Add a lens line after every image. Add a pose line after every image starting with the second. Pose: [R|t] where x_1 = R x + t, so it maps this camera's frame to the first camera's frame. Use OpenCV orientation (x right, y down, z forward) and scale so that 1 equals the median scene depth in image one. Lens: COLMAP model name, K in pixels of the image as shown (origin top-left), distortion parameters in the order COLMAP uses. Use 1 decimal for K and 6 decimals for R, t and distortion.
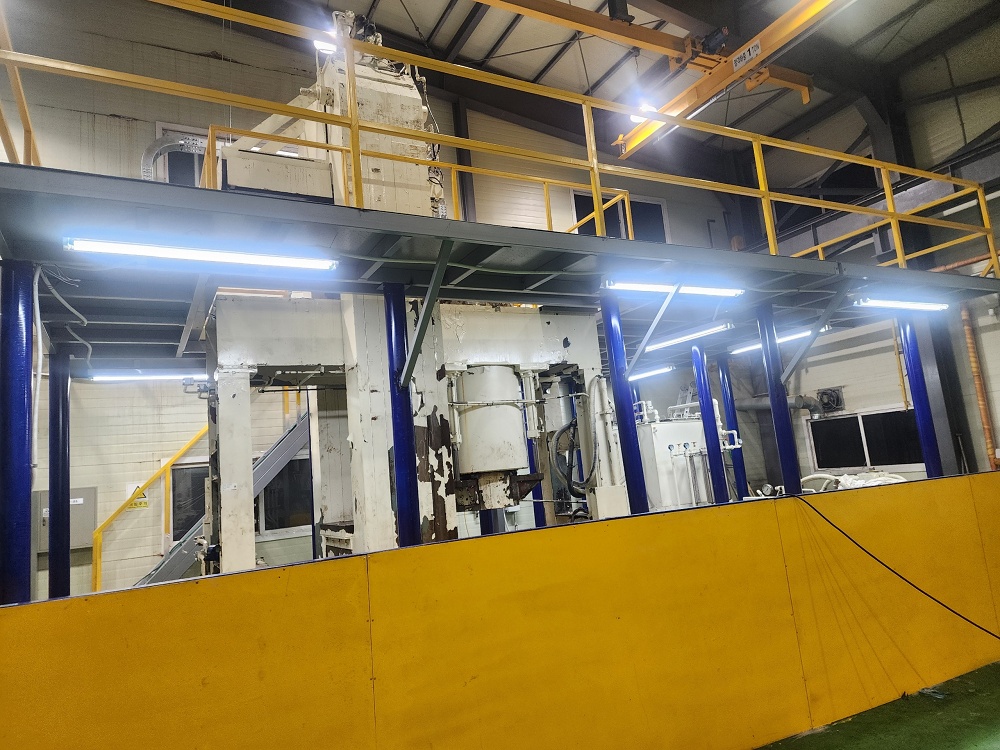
lens RADIAL K [[660.9, 0, 478.7], [0, 660.9, 363.3], [0, 0, 1]] dist [0.091243, -0.072374]
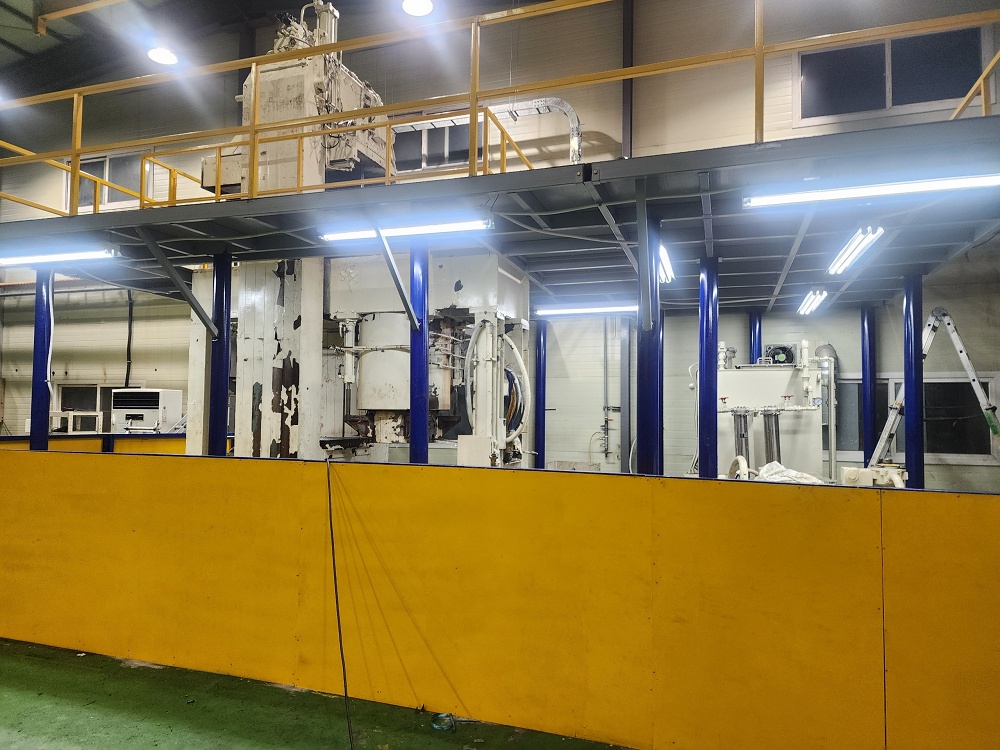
lens RADIAL K [[657.7, 0, 500.0], [0, 657.7, 375.0], [0, 0, 1]] dist [0.091674, -0.092984]
pose [[0.689305, 0.055325, -0.722356, 1.075072], [0.047179, 0.991535, 0.120961, -0.019703], [0.722934, -0.117459, 0.680860, 0.461332]]
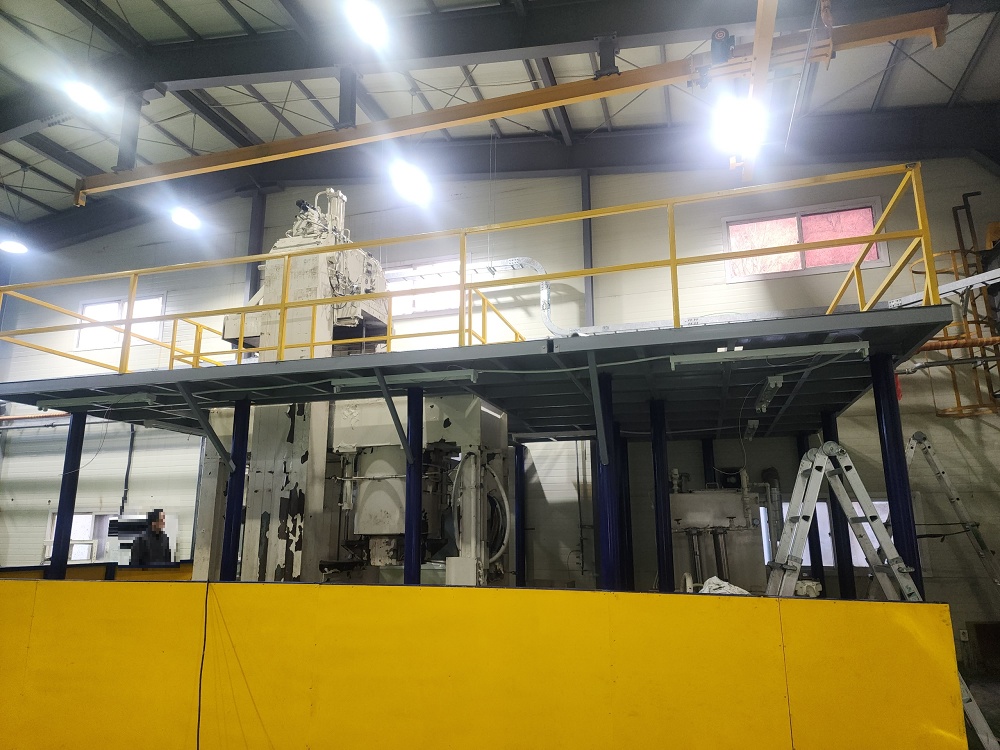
lens RADIAL K [[657.7, 0, 500.0], [0, 657.7, 375.0], [0, 0, 1]] dist [0.091674, -0.092984]
pose [[0.712512, -0.073434, -0.697806, 1.205642], [0.056303, 0.997285, -0.047460, -0.068065], [0.699397, -0.005472, 0.714712, 0.327929]]
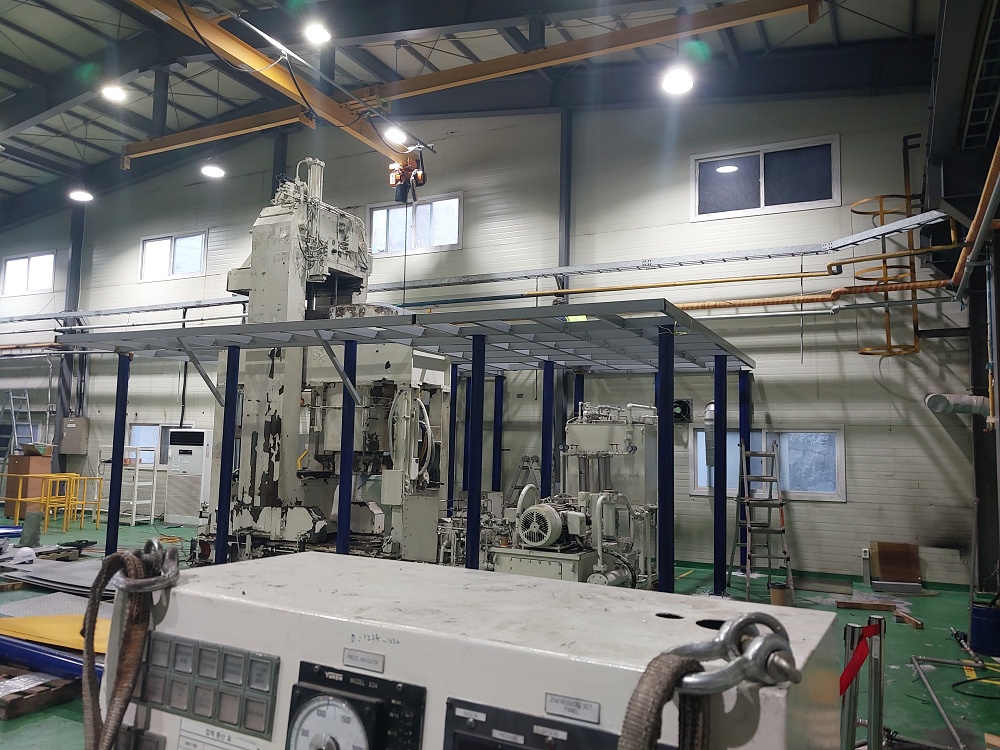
lens RADIAL K [[776.2, 0, 499.4], [0, 776.2, 358.5], [0, 0, 1]] dist [0.130772, -0.258660]
pose [[0.577137, 0.013326, -0.816539, 1.969510], [0.060552, 0.996416, 0.059060, -0.157366], [0.814400, -0.083529, 0.574261, 0.314754]]
